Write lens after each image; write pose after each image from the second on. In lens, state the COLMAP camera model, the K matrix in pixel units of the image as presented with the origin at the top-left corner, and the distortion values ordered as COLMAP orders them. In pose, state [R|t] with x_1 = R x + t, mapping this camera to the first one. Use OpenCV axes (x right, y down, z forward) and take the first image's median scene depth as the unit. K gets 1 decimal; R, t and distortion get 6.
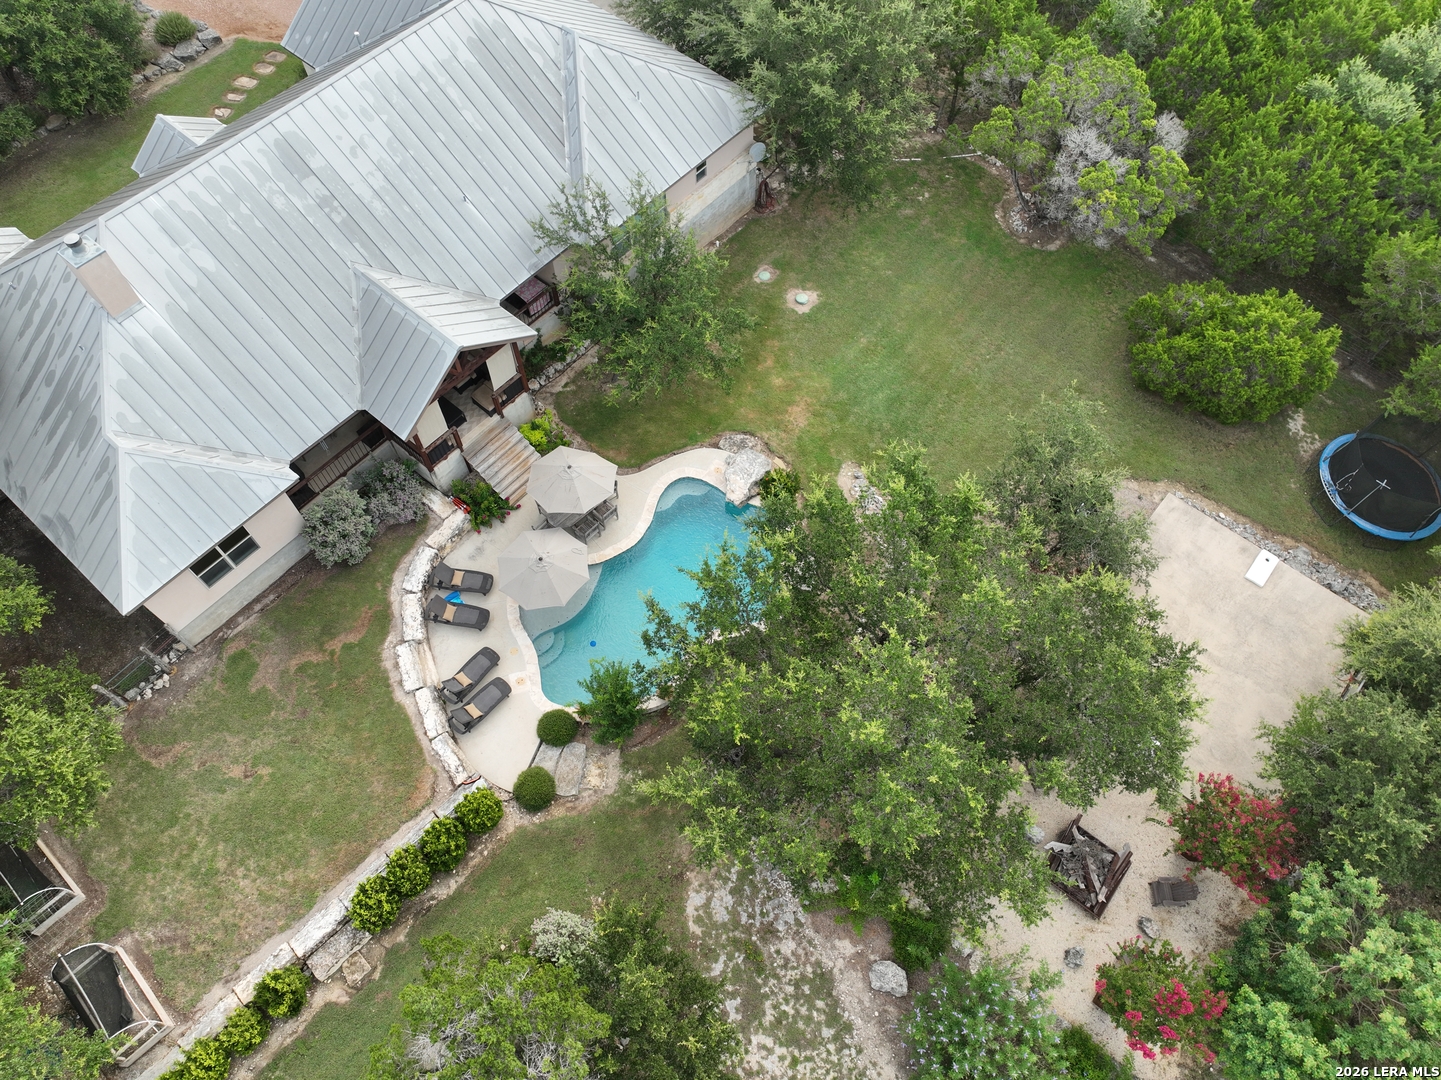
lens RADIAL K [[1017.3, 0, 720.5], [0, 1017.3, 540.0], [0, 0, 1]] dist [-0.007905, 0.031249]
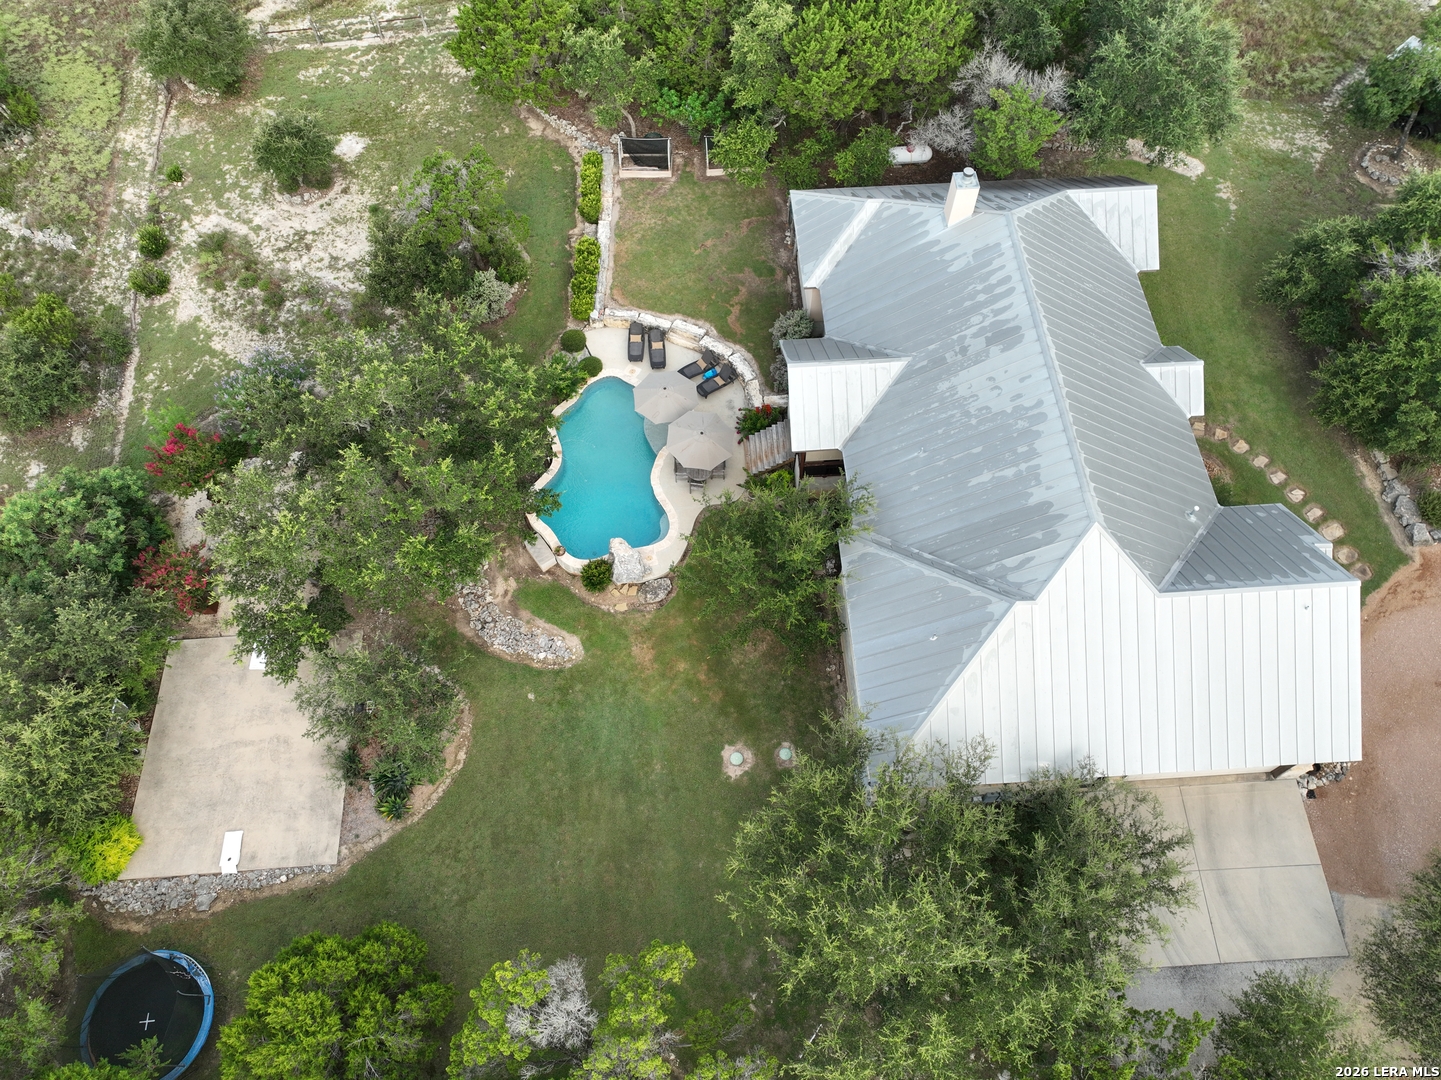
lens RADIAL K [[1017.3, 0, 720.5], [0, 1017.3, 540.0], [0, 0, 1]] dist [-0.007905, 0.031249]
pose [[-0.713673, 0.612702, -0.339510, 0.361959], [-0.607084, -0.299213, 0.736153, -1.089150], [0.349456, 0.731484, 0.585502, 0.341701]]
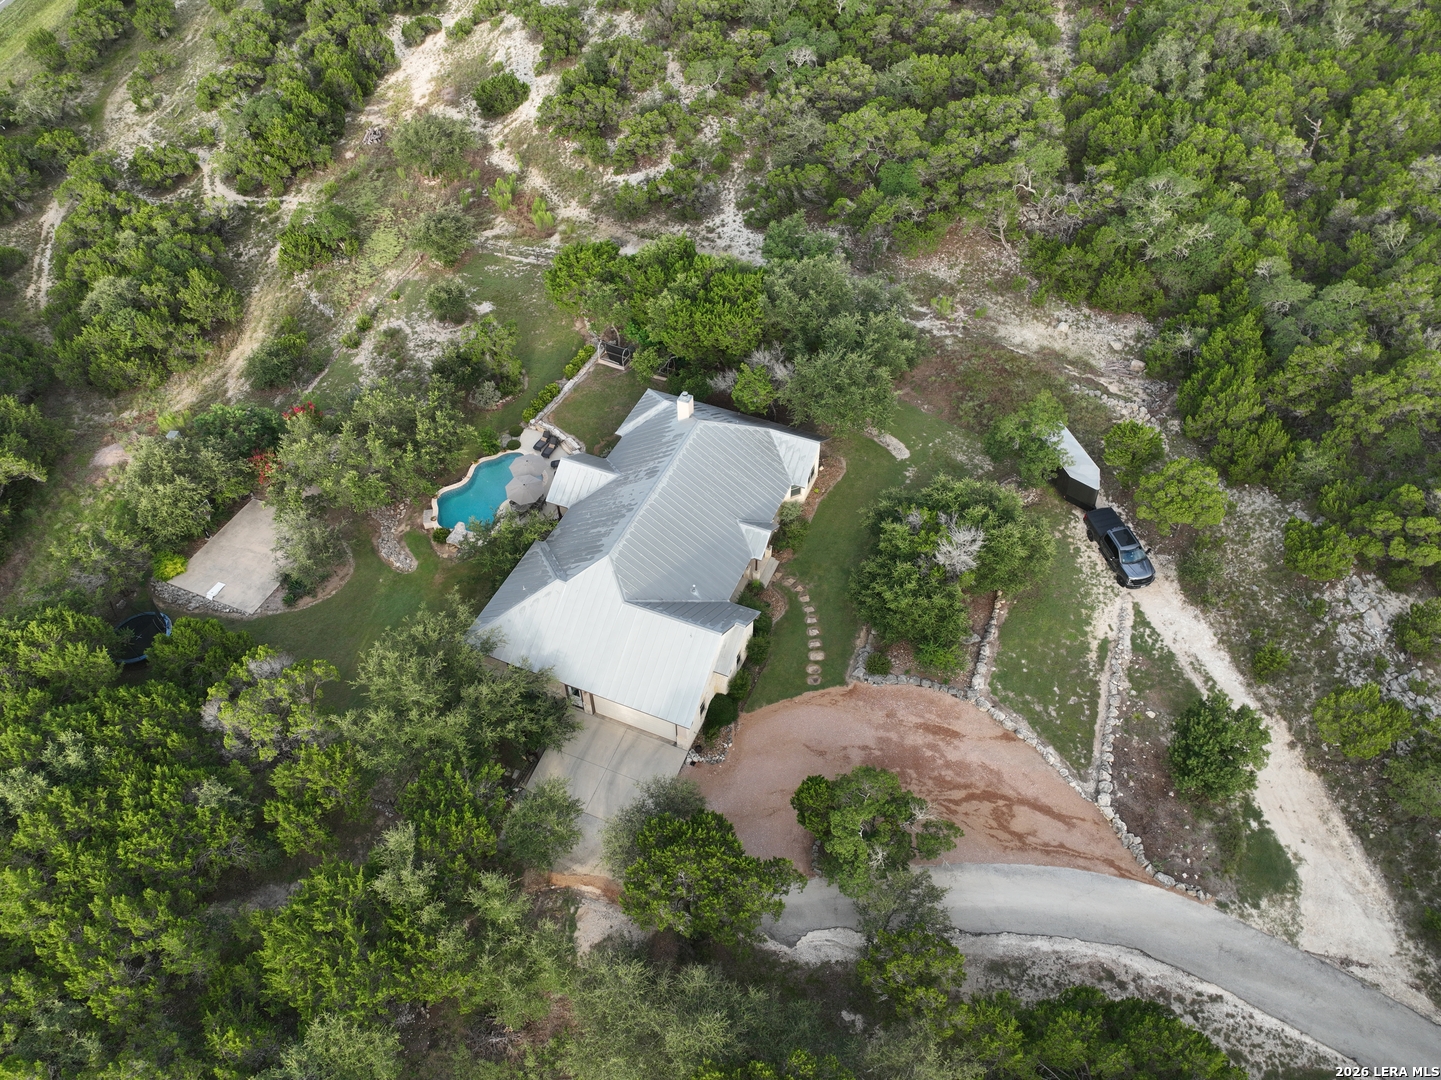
lens RADIAL K [[1017.3, 0, 720.5], [0, 1017.3, 540.0], [0, 0, 1]] dist [-0.007905, 0.031249]
pose [[-0.951381, 0.230997, -0.203751, -0.071079], [-0.264093, -0.271309, 0.925552, -2.430026], [0.158520, 0.934362, 0.319123, 0.432435]]
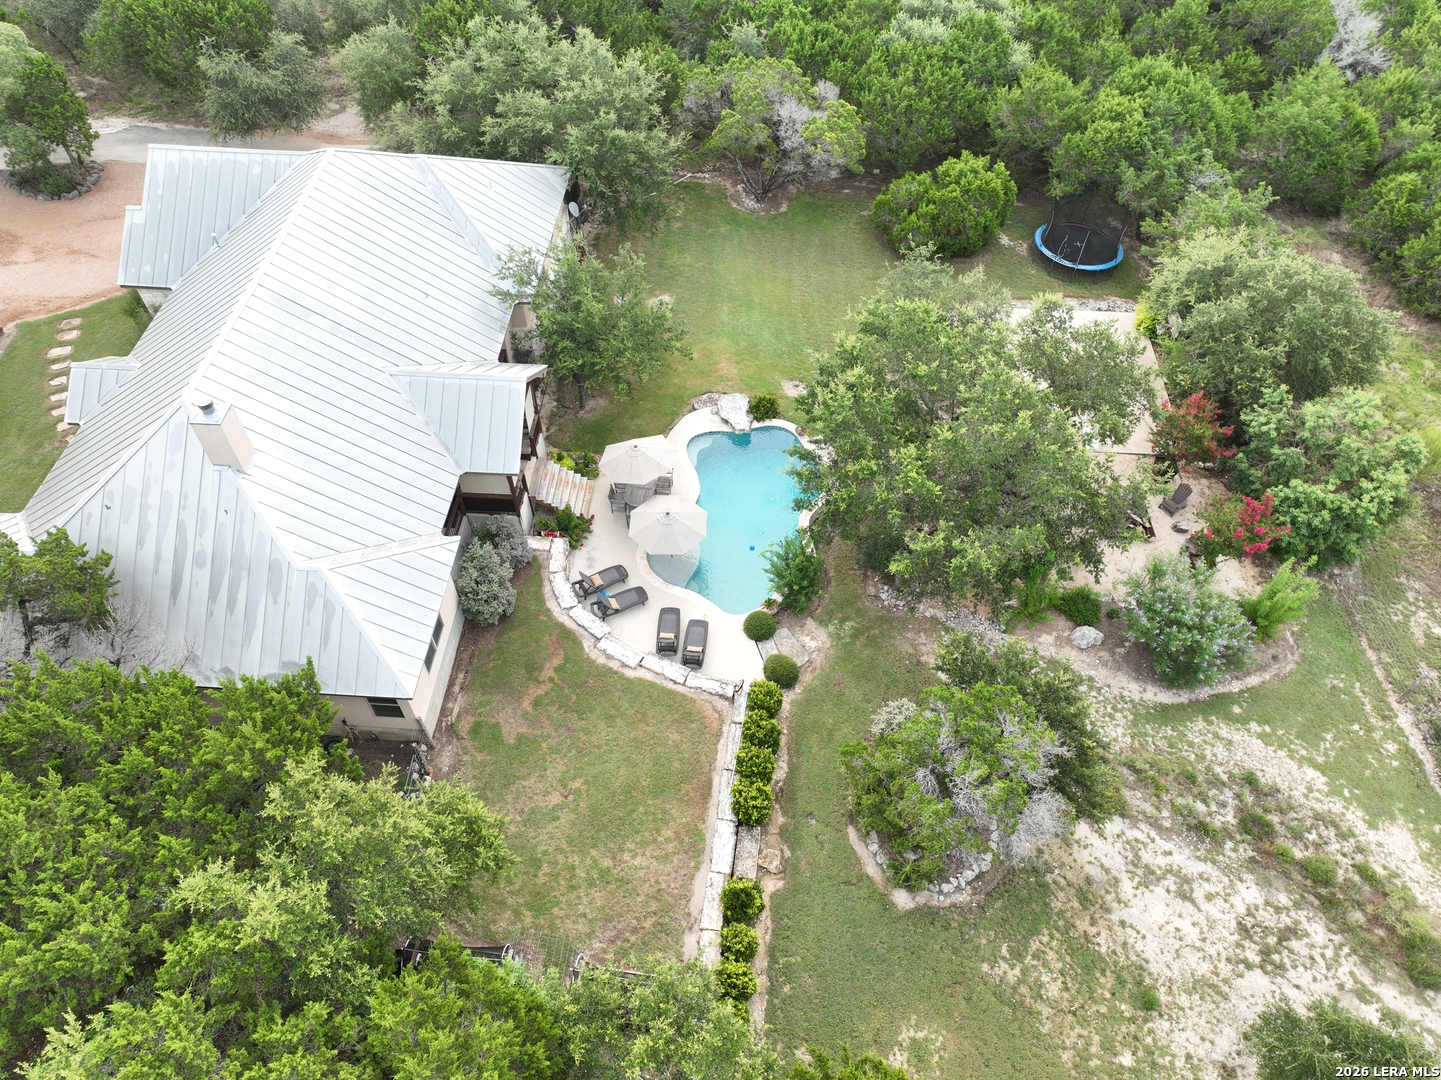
lens RADIAL K [[1017.3, 0, 720.5], [0, 1017.3, 540.0], [0, 0, 1]] dist [-0.007905, 0.031249]
pose [[0.798866, -0.464687, 0.381941, -0.564769], [0.524815, 0.848723, -0.065103, 0.146008], [-0.293909, 0.252457, 0.921891, -0.075786]]
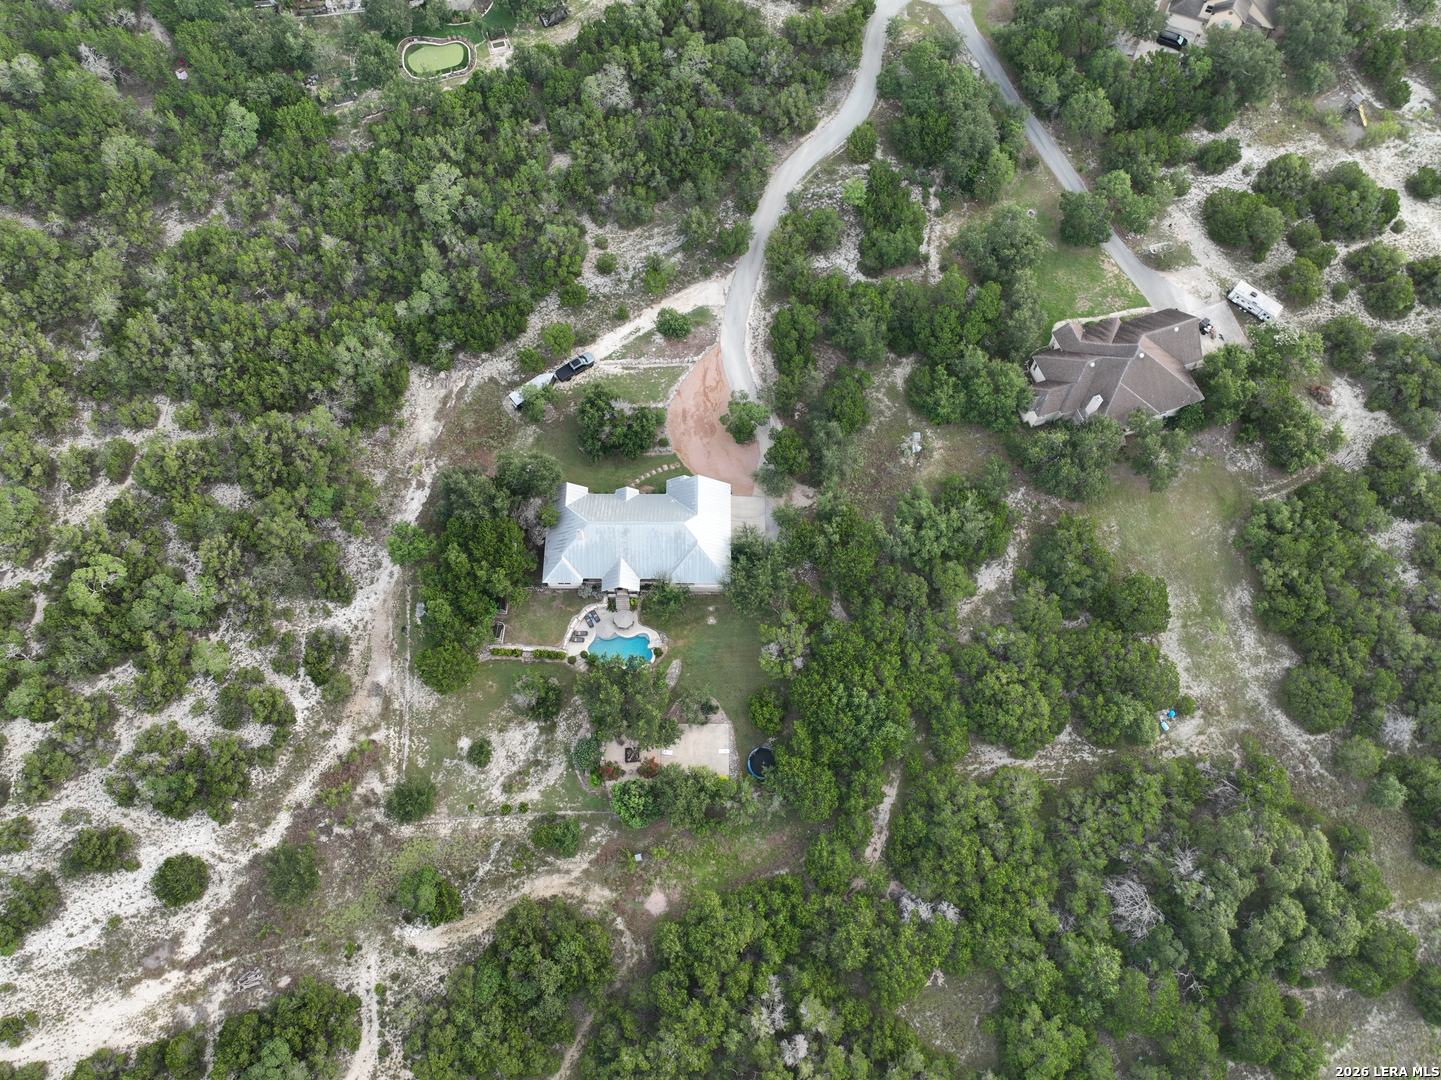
lens RADIAL K [[1017.3, 0, 720.5], [0, 1017.3, 540.0], [0, 0, 1]] dist [-0.007905, 0.031249]
pose [[0.653703, 0.699384, -0.289023, 1.234108], [-0.659743, 0.713786, 0.235049, -1.704095], [0.370690, 0.037029, 0.928018, -3.155607]]
